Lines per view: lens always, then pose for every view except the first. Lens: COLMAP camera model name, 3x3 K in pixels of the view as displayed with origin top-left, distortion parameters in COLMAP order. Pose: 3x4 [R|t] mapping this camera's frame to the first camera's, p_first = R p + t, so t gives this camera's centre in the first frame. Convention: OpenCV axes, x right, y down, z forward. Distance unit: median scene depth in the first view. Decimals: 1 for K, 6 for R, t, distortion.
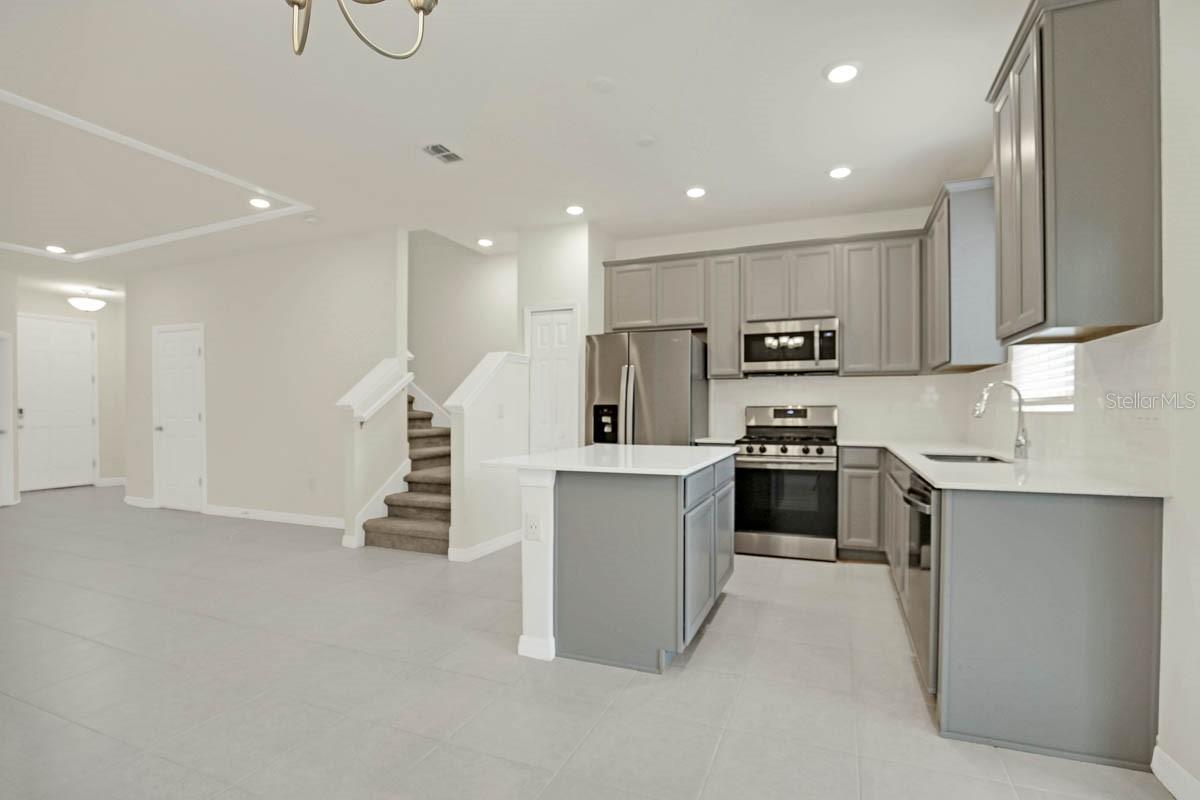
lens RADIAL K [[559.7, 0, 602.8], [0, 559.7, 410.1], [0, 0, 1]] dist [-0.028038, -0.001170]
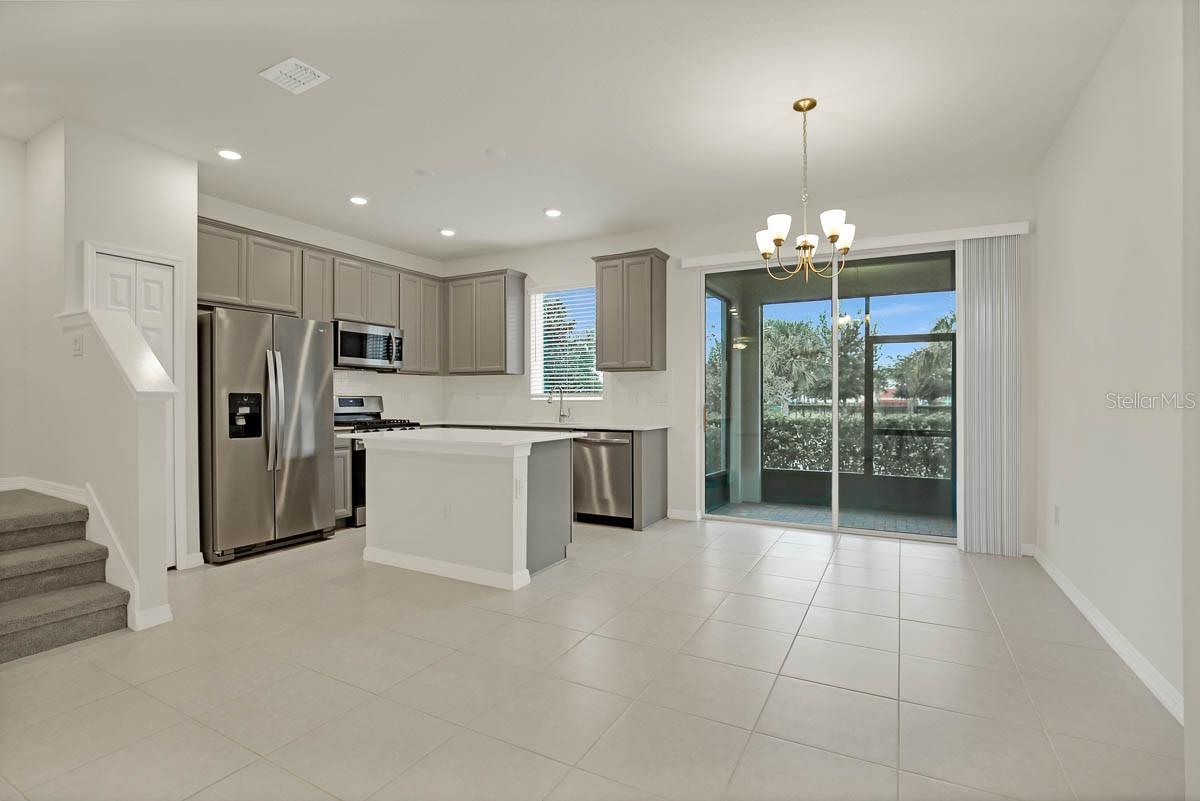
lens RADIAL K [[559.7, 0, 599.2], [0, 559.7, 404.4], [0, 0, 1]] dist [-0.028038, -0.001170]
pose [[0.109736, -0.007787, 0.993930, -0.789589], [0.000758, 0.999970, 0.007751, 0.001319], [-0.993961, -0.000097, 0.109738, 0.373165]]
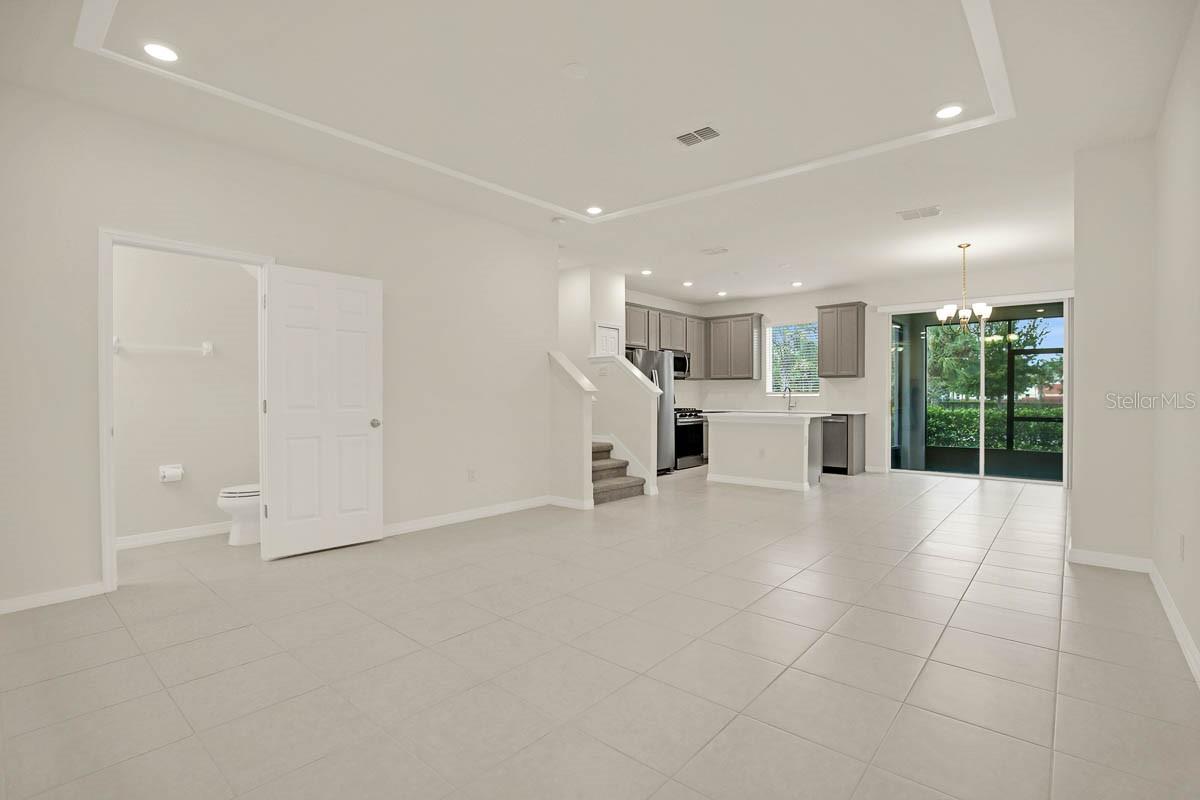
lens RADIAL K [[559.7, 0, 608.5], [0, 559.7, 402.8], [0, 0, 1]] dist [-0.028038, -0.001170]
pose [[0.309003, -0.010620, 0.951002, -1.616054], [0.000081, 0.999938, 0.011141, 0.002729], [-0.951061, -0.003365, 0.308985, 0.599684]]
